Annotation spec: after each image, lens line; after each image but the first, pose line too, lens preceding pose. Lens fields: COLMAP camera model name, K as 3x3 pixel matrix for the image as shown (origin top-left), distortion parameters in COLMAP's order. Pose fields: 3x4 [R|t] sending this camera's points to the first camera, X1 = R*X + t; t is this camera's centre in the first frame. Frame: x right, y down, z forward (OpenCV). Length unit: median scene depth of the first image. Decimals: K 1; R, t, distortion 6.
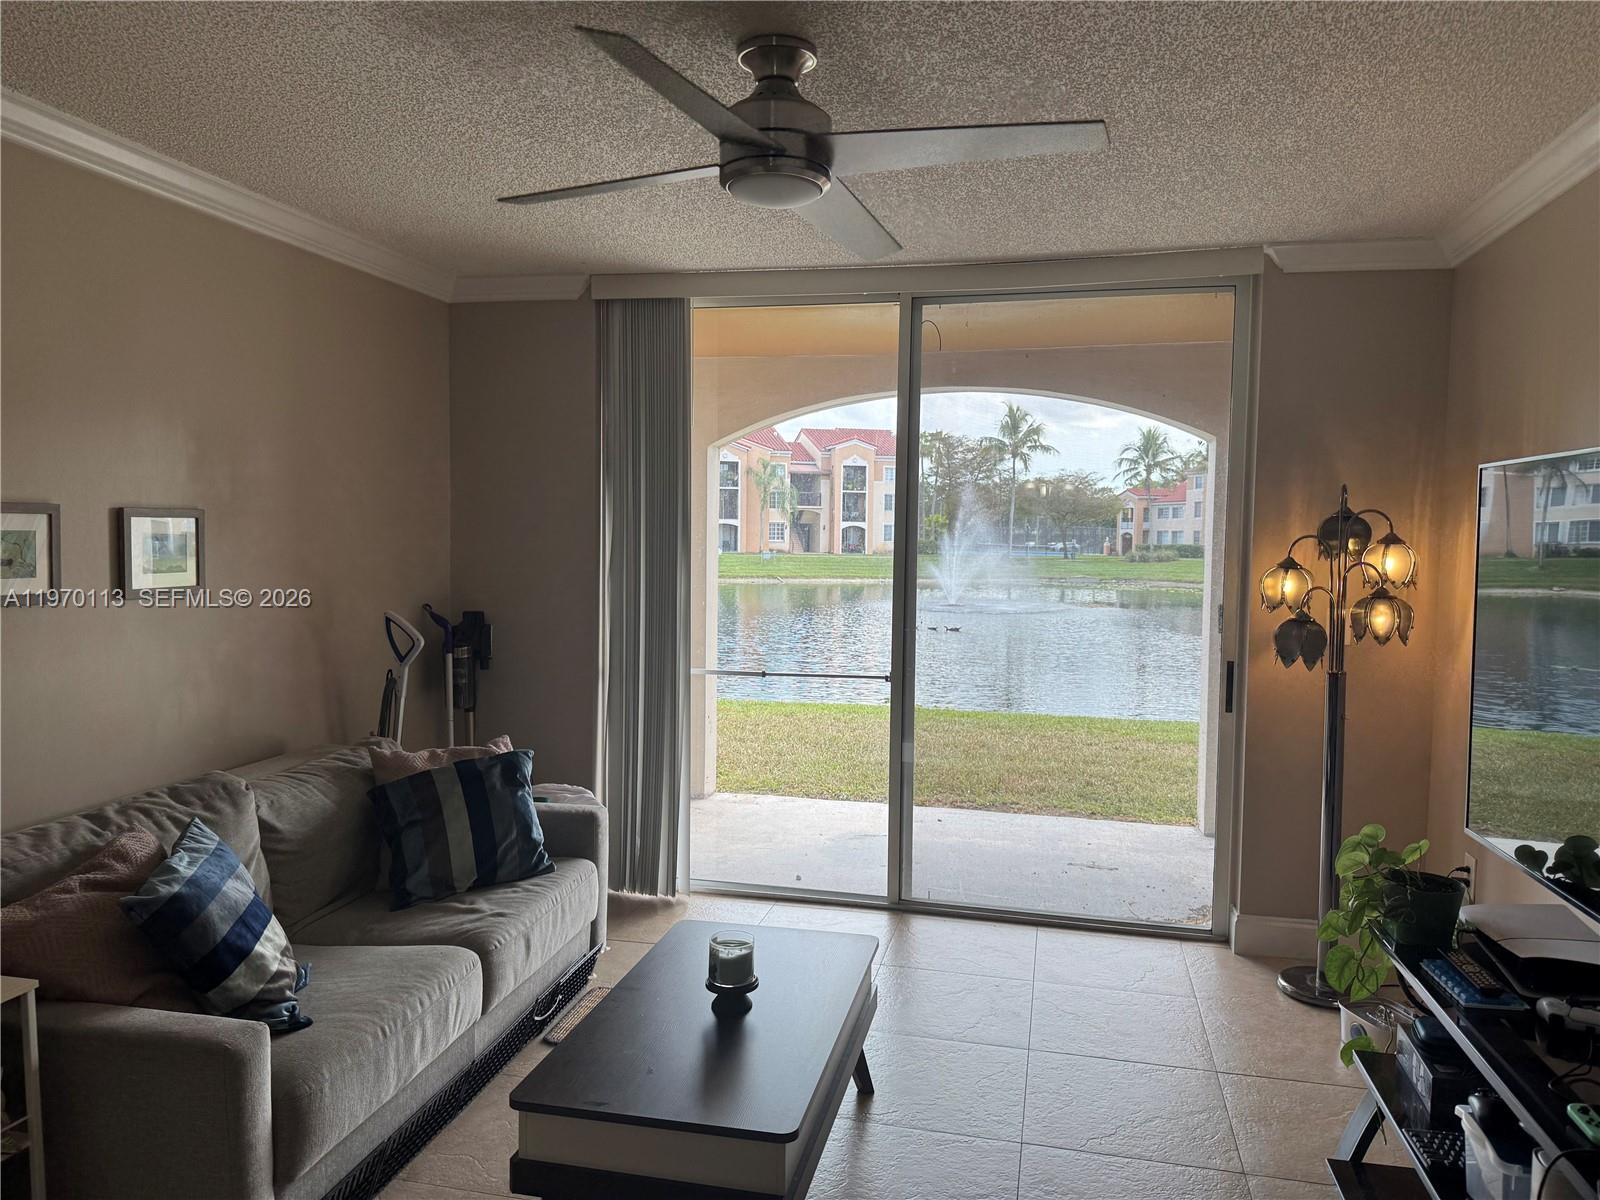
lens RADIAL K [[1136.8, 0, 772.2], [0, 1136.8, 598.2], [0, 0, 1]] dist [0.033505, -0.044831]
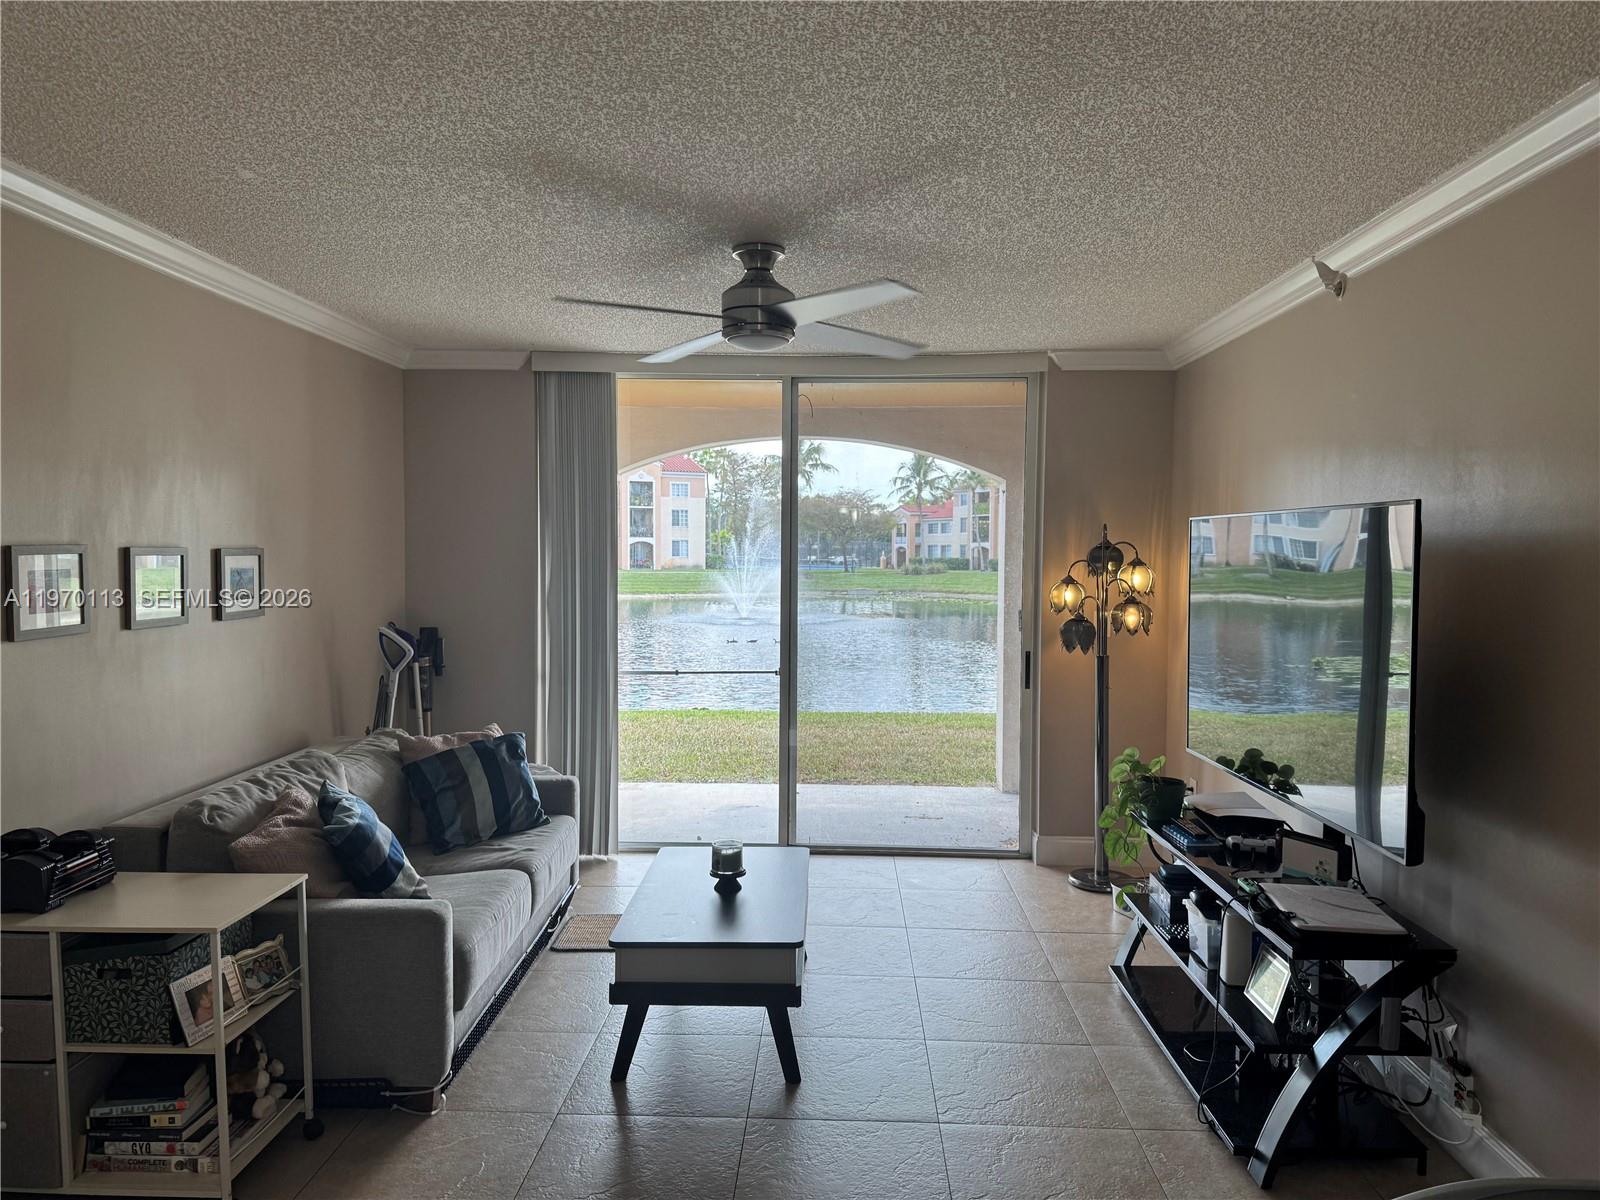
lens RADIAL K [[1136.8, 0, 760.2], [0, 1136.8, 602.3], [0, 0, 1]] dist [0.033505, -0.044831]
pose [[0.983546, -0.016508, 0.179901, -0.170390], [0.018207, 0.999804, -0.007798, 0.001420], [-0.179737, 0.010945, 0.983654, -0.301745]]
